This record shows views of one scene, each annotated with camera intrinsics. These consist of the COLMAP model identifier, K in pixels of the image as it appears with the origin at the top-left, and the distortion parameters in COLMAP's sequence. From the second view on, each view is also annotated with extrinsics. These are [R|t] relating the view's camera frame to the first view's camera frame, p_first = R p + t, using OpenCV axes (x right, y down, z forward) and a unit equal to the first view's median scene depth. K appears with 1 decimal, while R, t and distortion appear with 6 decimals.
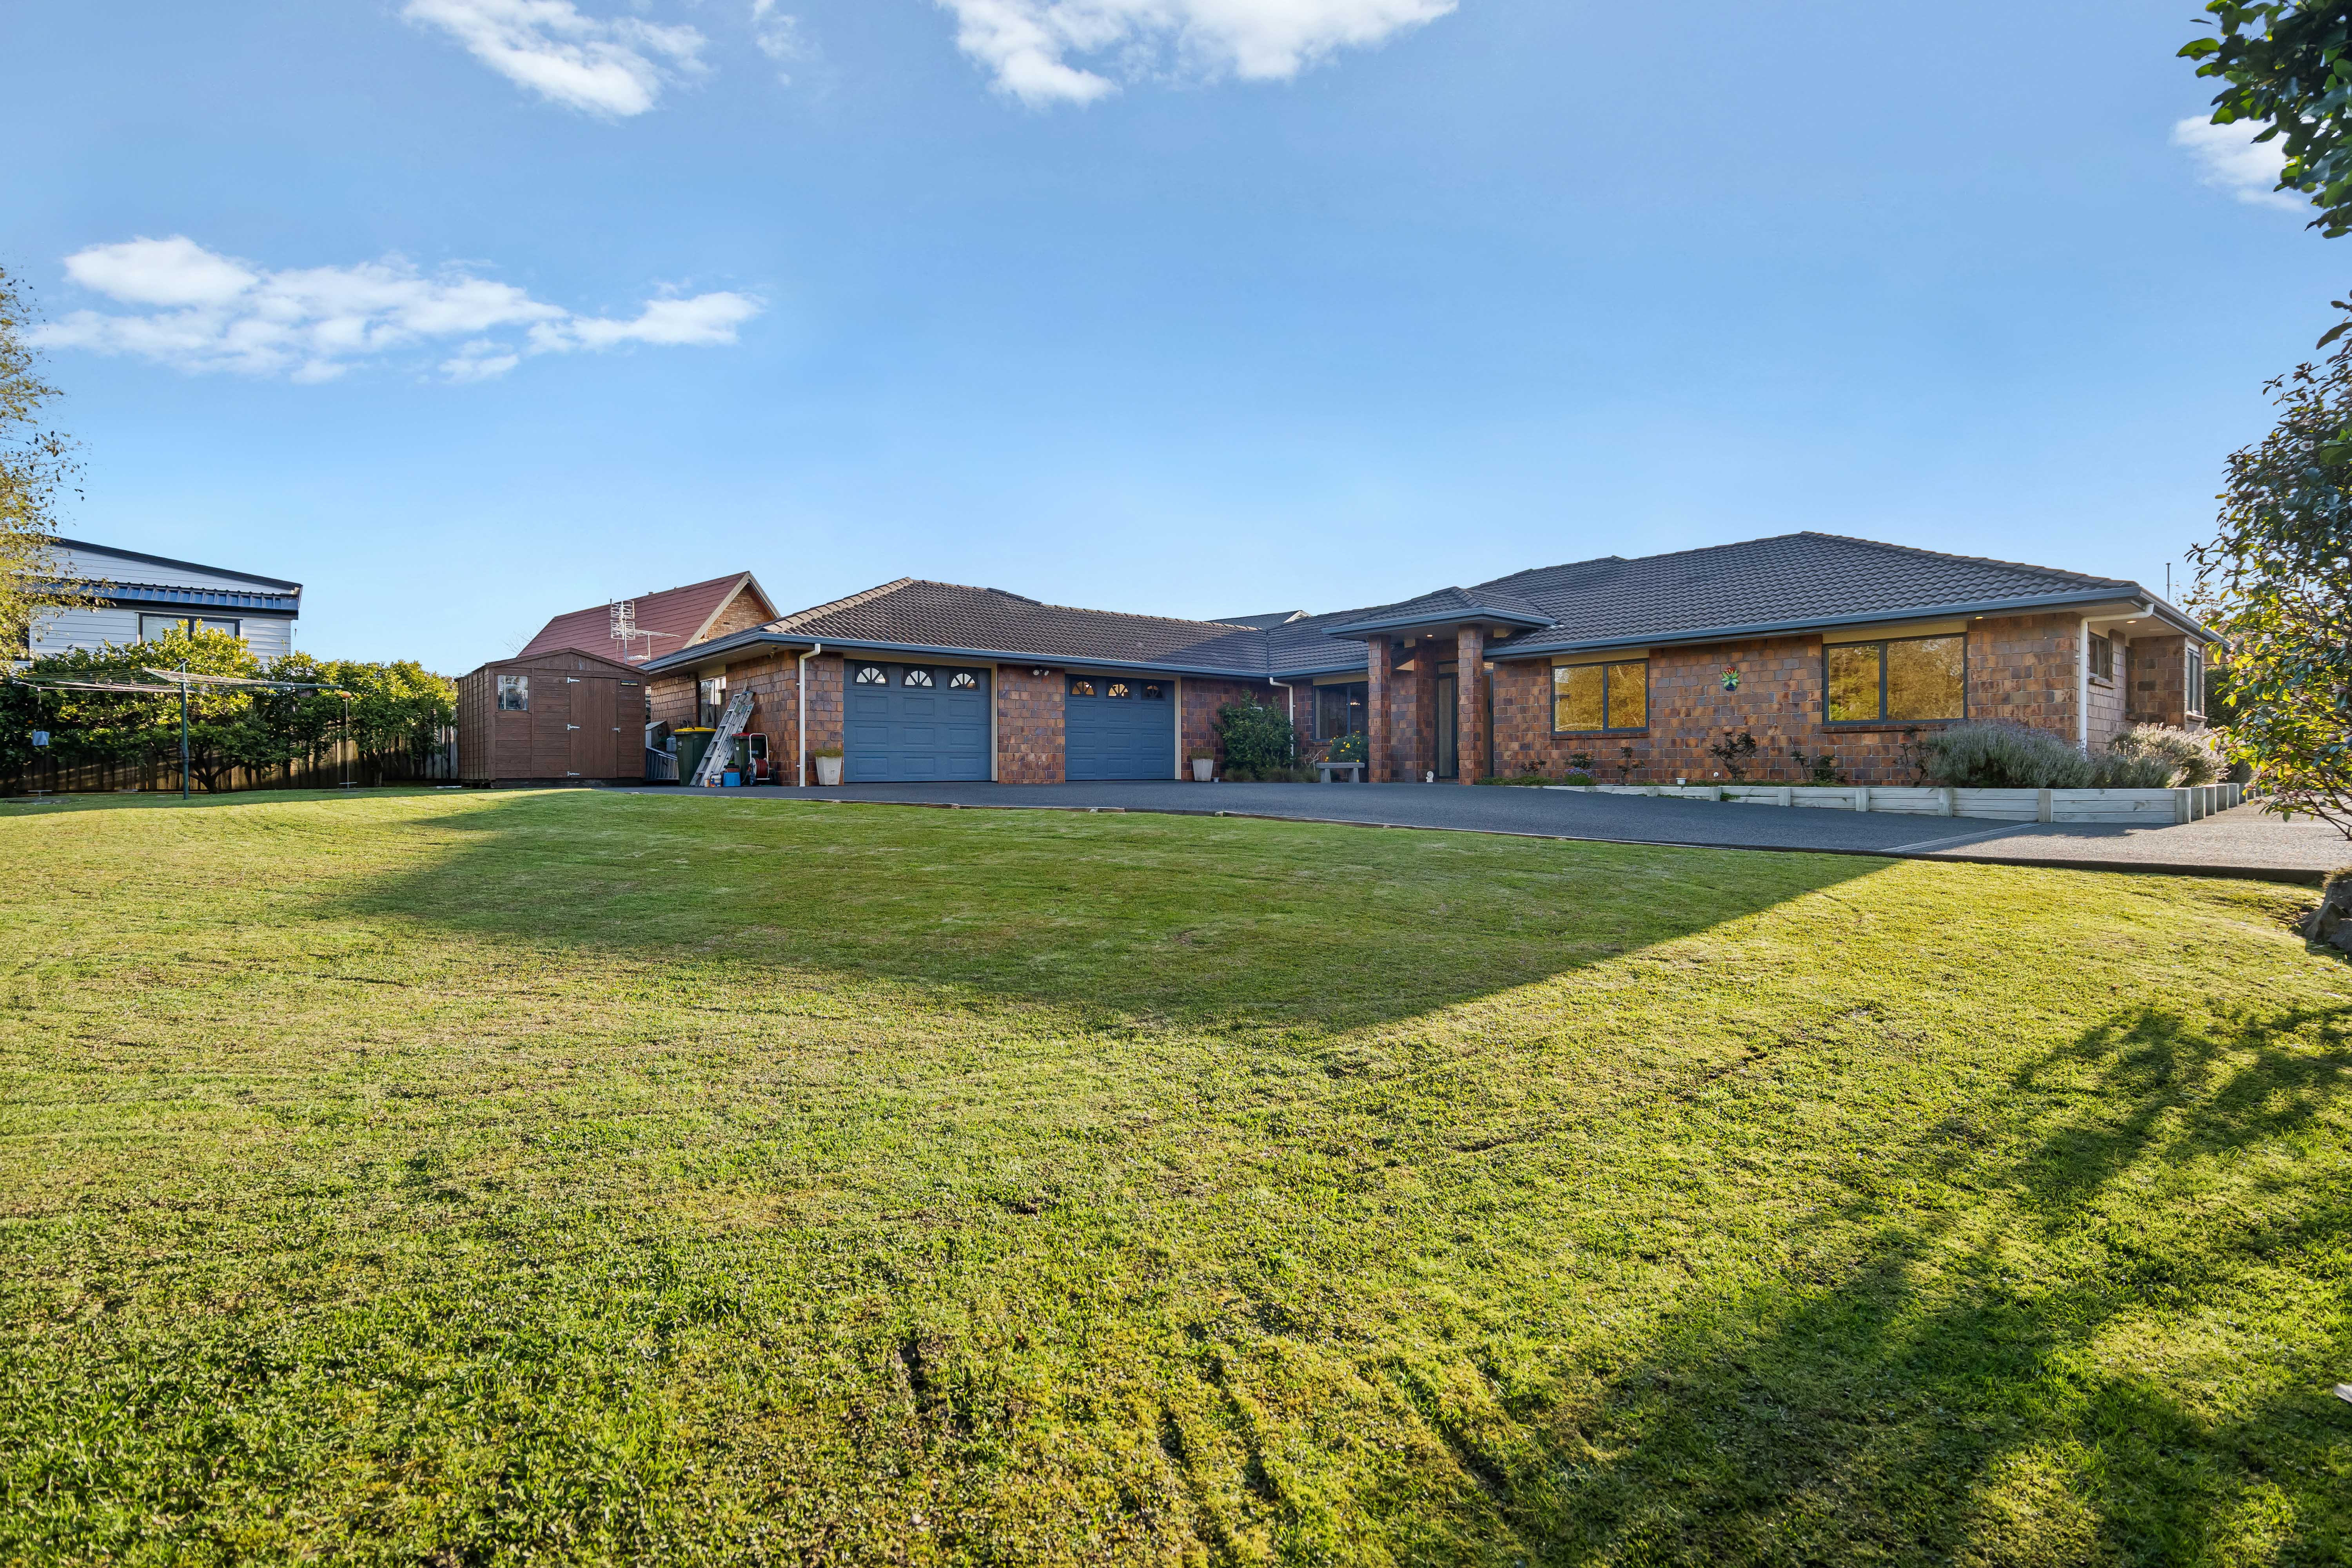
lens RADIAL K [[1122.1, 0, 1176.0], [0, 1122.1, 784.0], [0, 0, 1]] dist [-0.000248, 0.000160]
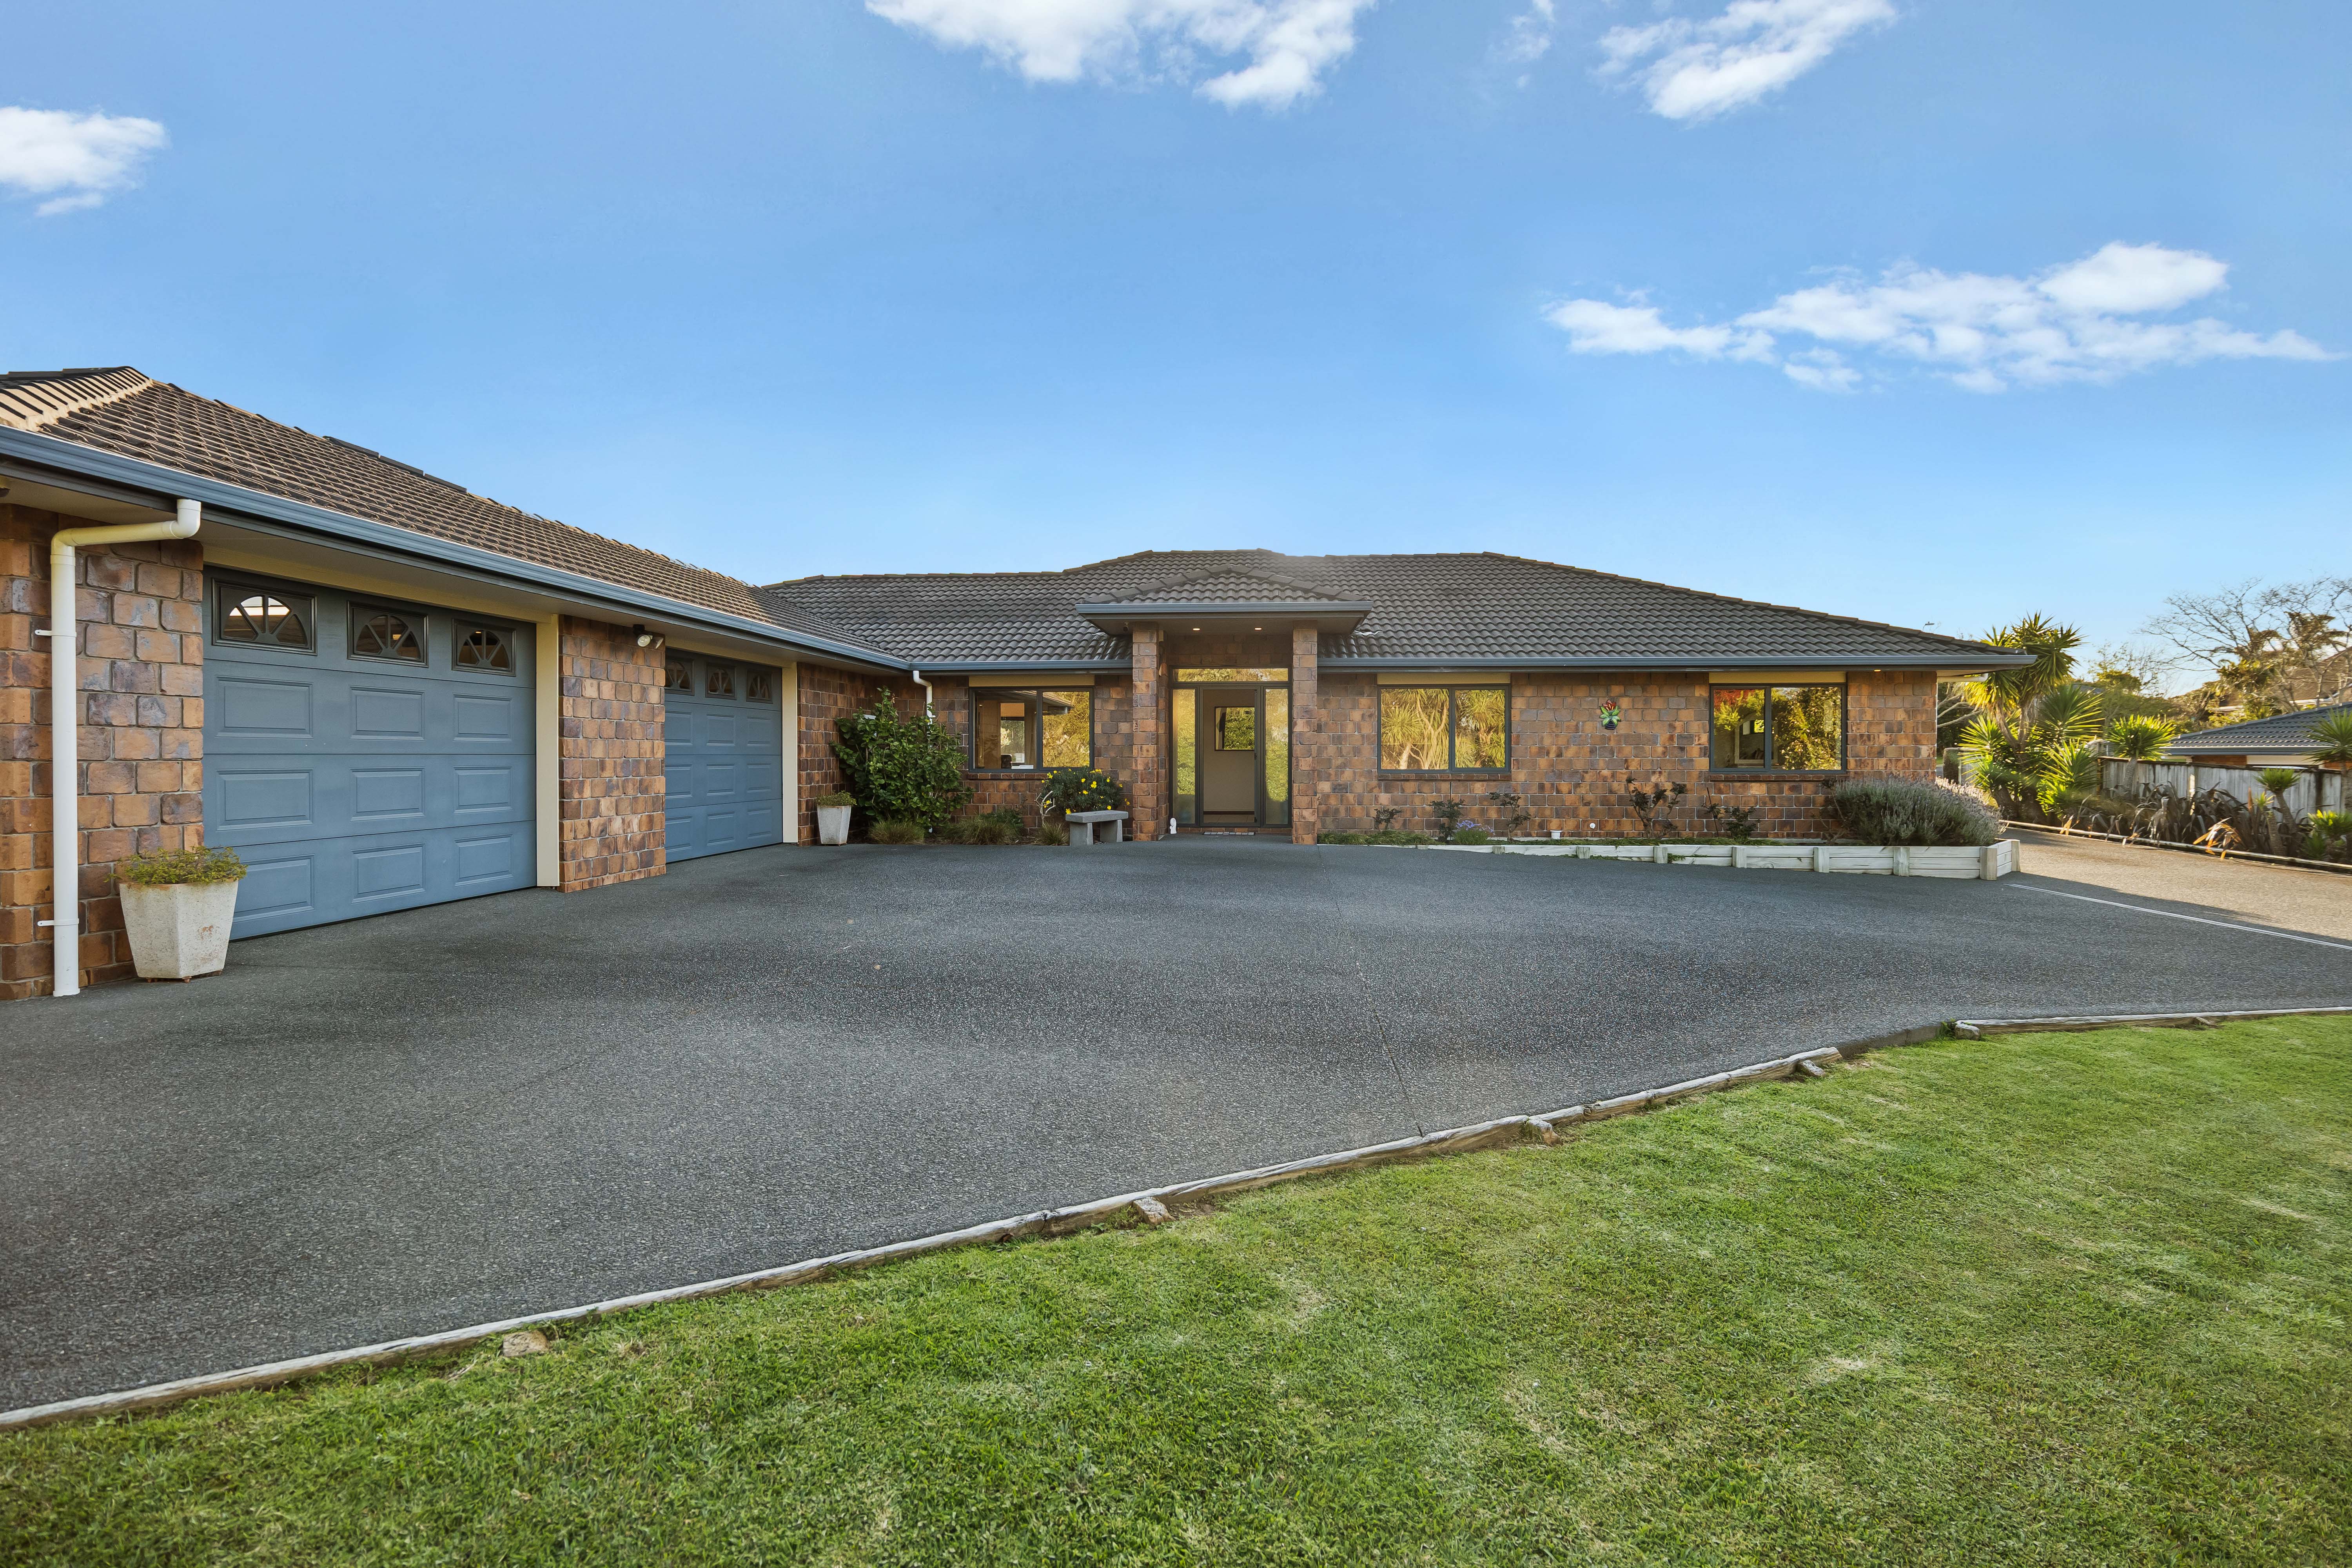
lens RADIAL K [[1122.1, 0, 1176.0], [0, 1122.1, 784.0], [0, 0, 1]] dist [-0.000248, 0.000160]
pose [[0.696041, -0.016238, 0.717818, -0.339023], [0.005271, 0.999833, 0.017507, -0.054215], [-0.717982, -0.008402, 0.696011, 0.597082]]
